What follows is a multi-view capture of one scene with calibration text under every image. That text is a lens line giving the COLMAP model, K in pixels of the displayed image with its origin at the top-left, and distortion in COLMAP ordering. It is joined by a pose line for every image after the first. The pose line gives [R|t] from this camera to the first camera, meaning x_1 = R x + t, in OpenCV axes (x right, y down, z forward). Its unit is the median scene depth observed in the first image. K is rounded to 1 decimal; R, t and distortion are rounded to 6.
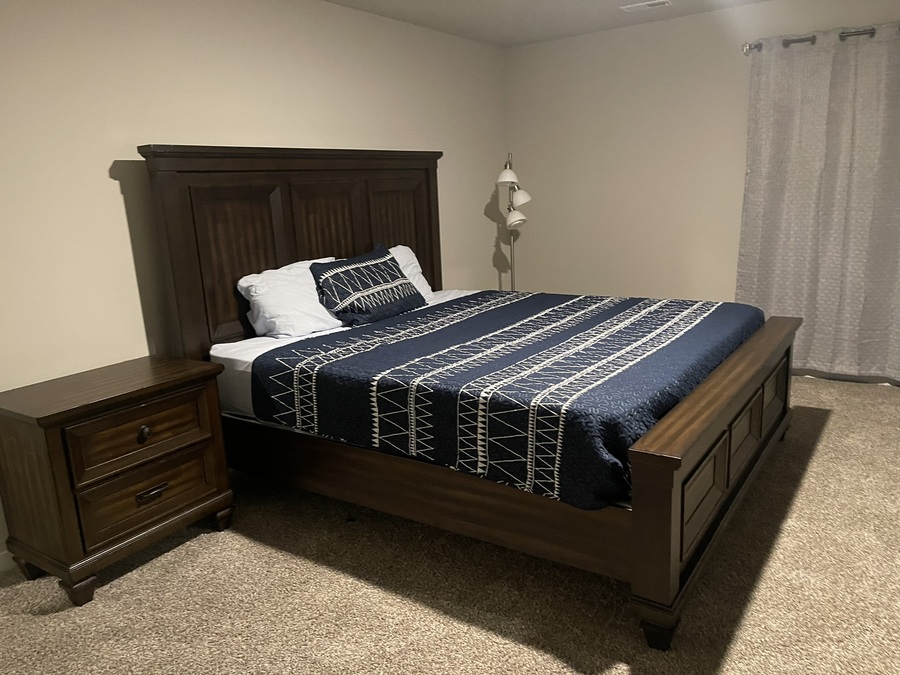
lens RADIAL K [[696.5, 0, 448.3], [0, 696.5, 337.2], [0, 0, 1]] dist [0.041159, -0.016450]
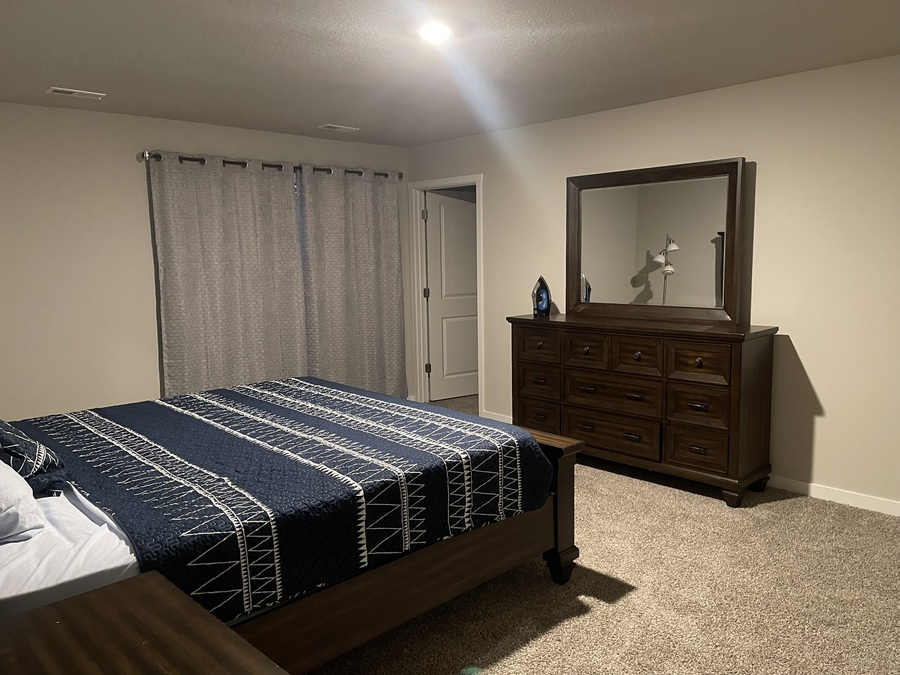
lens RADIAL K [[696.5, 0, 438.4], [0, 696.5, 371.1], [0, 0, 1]] dist [0.041159, -0.016450]
pose [[0.234496, -0.132704, 0.963017, -0.941979], [0.232281, 0.969592, 0.077049, -0.134065], [-0.943958, 0.205623, 0.258190, 0.667918]]
